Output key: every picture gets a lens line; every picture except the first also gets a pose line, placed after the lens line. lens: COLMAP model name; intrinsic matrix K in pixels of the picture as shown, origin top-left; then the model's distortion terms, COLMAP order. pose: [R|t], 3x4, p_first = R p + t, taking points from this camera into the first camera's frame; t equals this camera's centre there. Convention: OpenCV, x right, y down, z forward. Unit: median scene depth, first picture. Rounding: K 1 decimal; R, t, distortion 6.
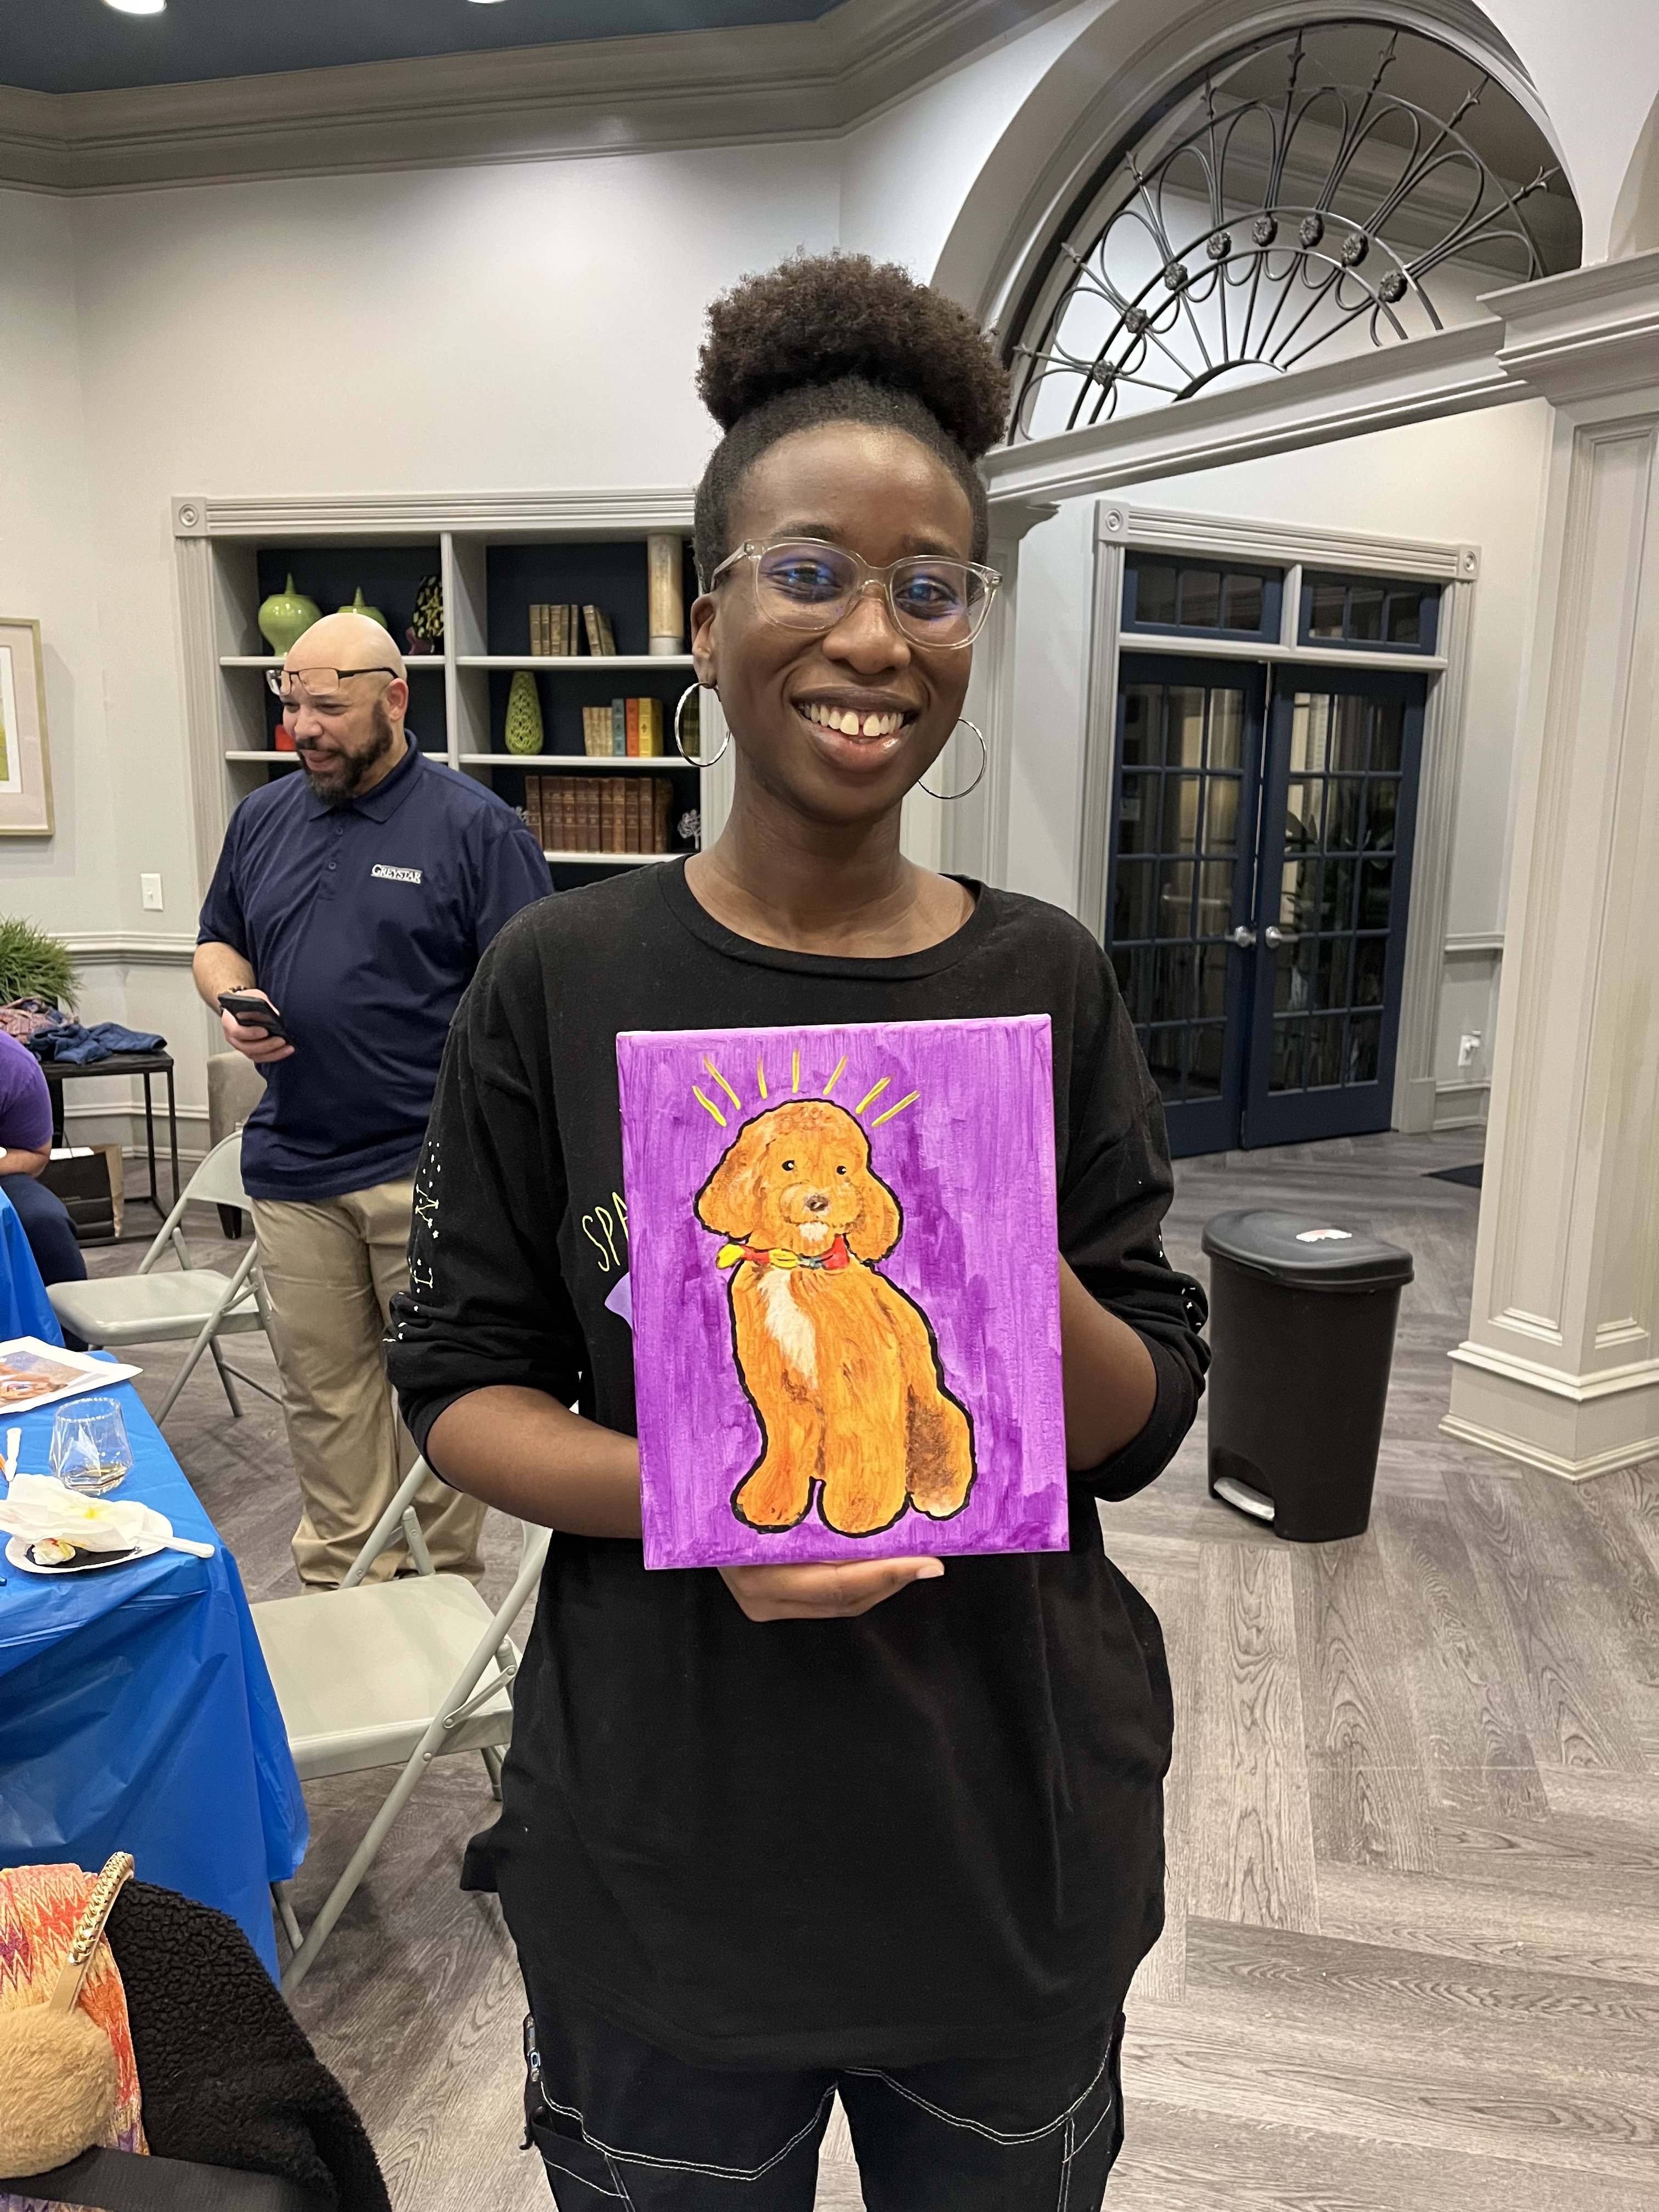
lens RADIAL K [[1697.1, 0, 823.5], [0, 1697.1, 1113.4], [0, 0, 1]] dist [0.021779, -0.045993]
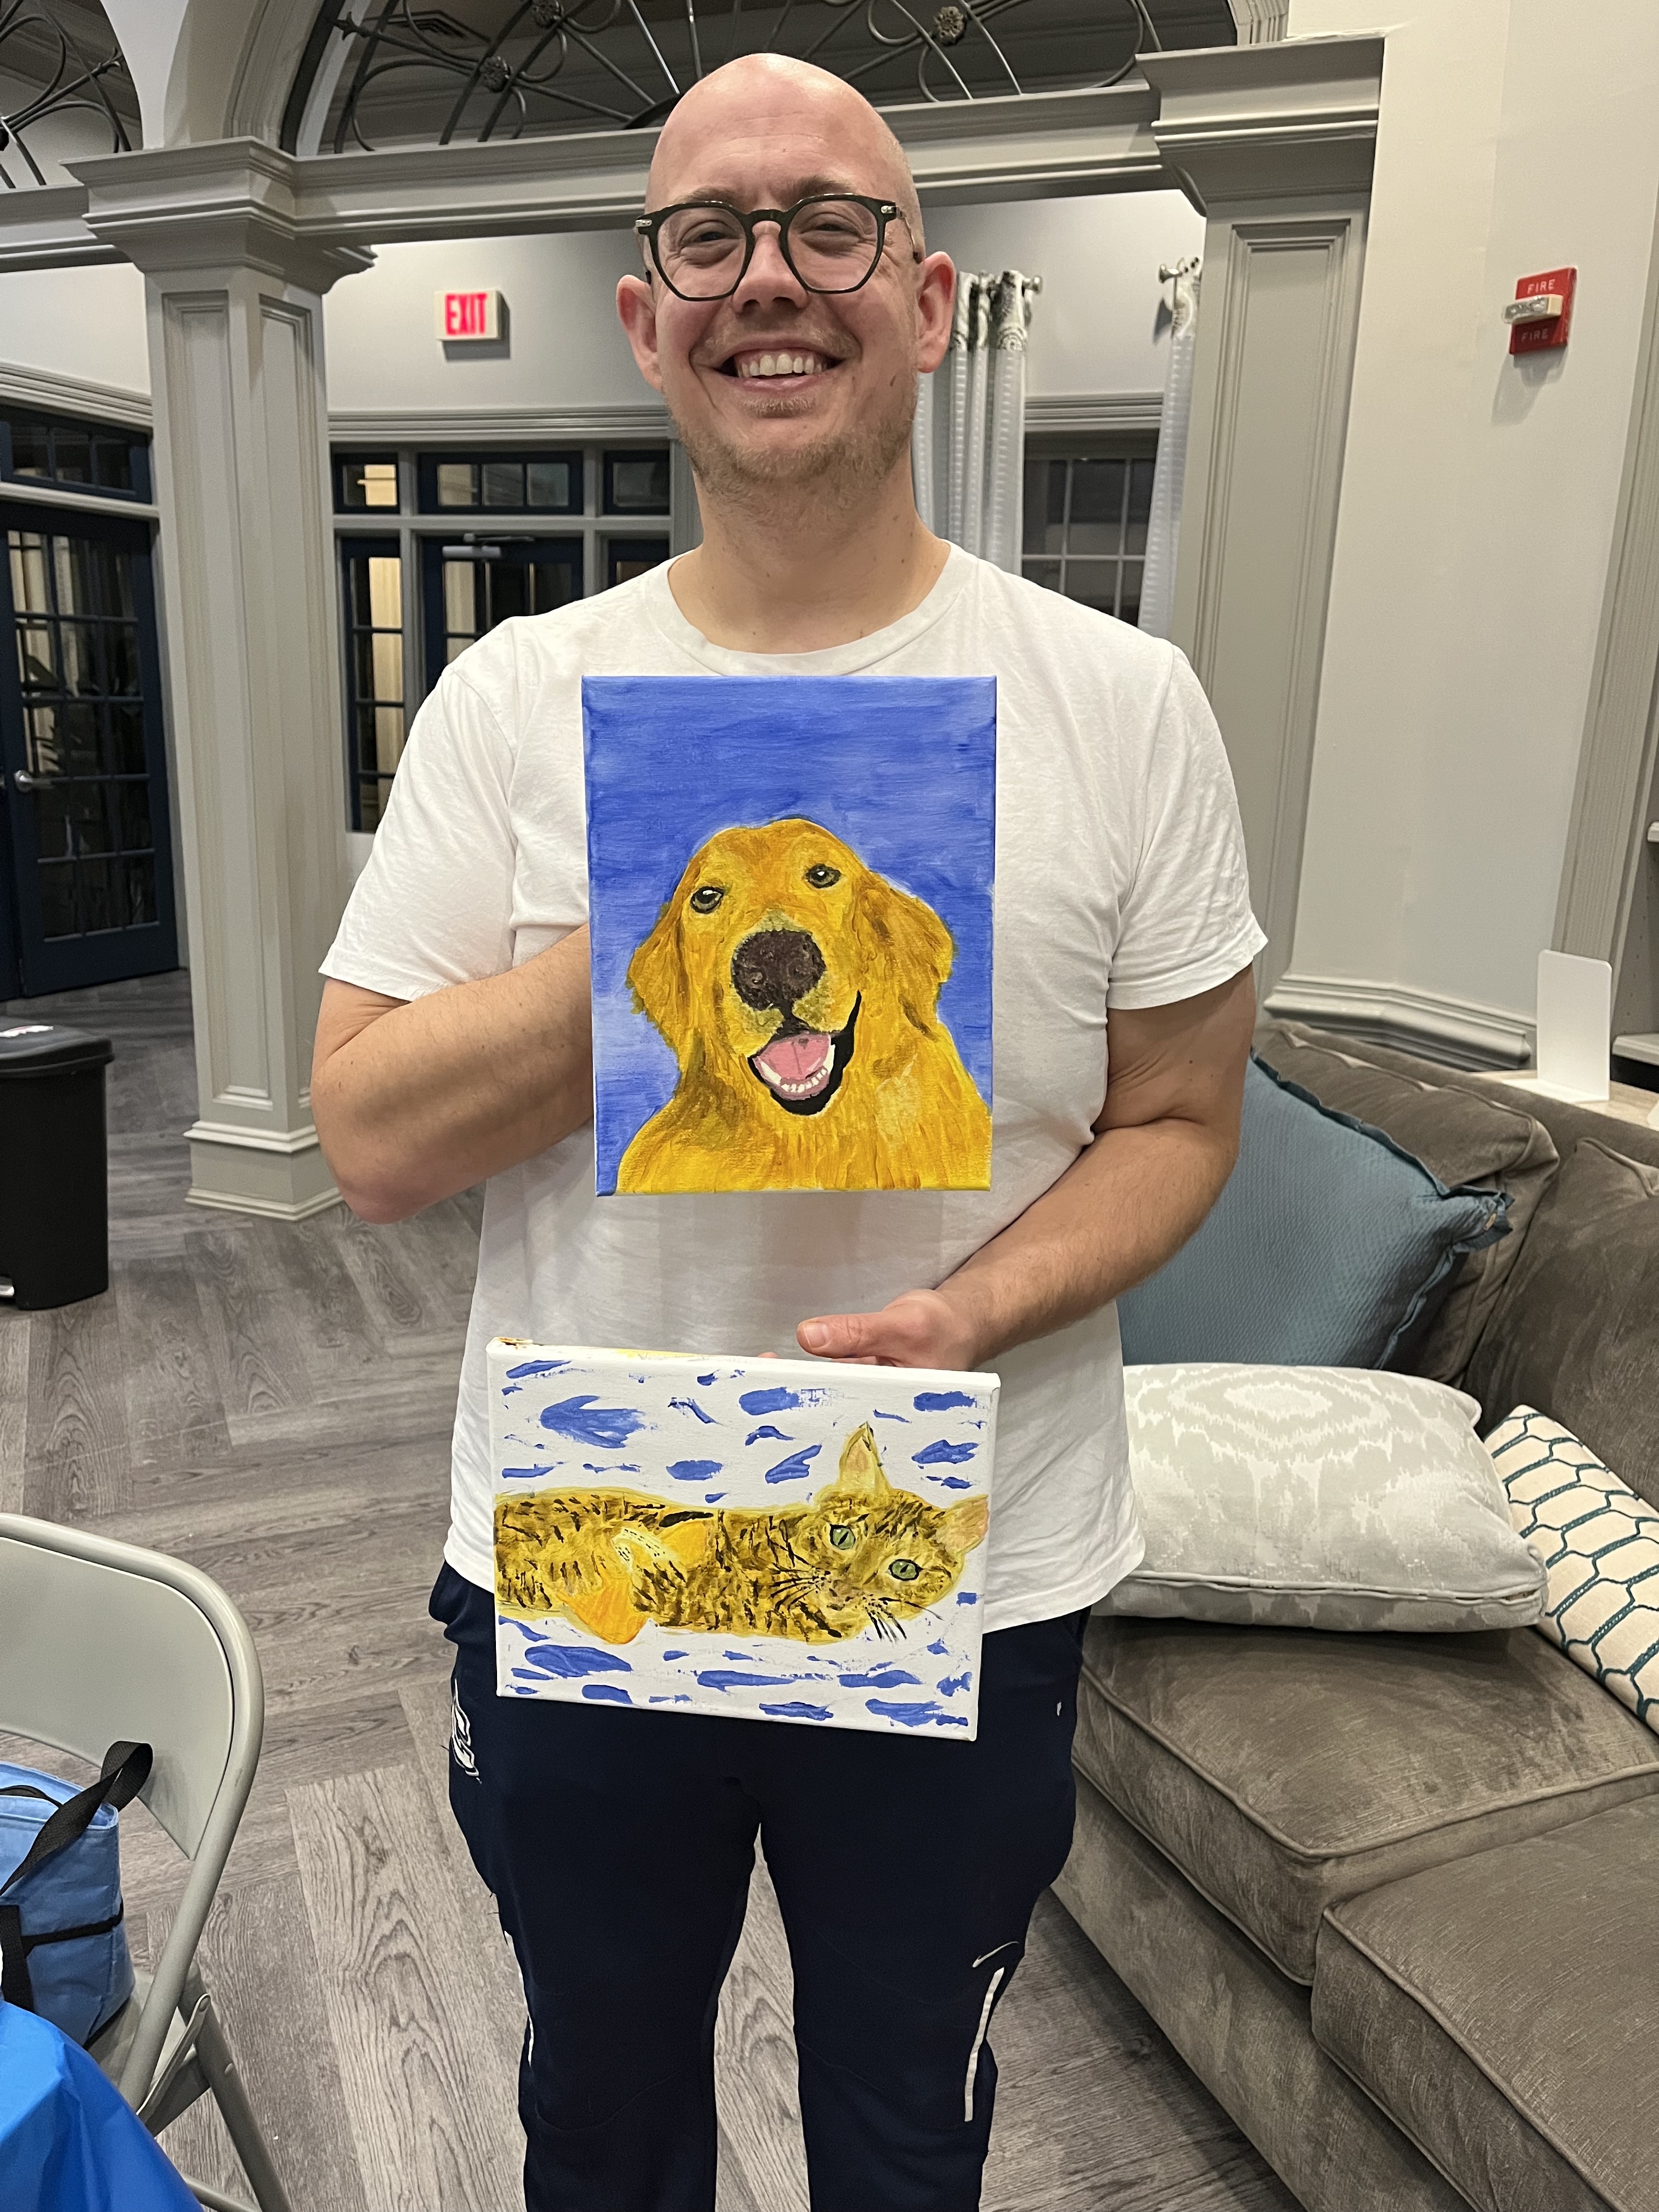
lens RADIAL K [[1697.1, 0, 830.3], [0, 1697.1, 1118.5], [0, 0, 1]] dist [0.021779, -0.045993]
pose [[0.797591, -0.135336, 0.587821, 0.055384], [0.089454, 0.990268, 0.106617, 0.056705], [-0.596529, -0.032454, 0.801935, -0.183623]]
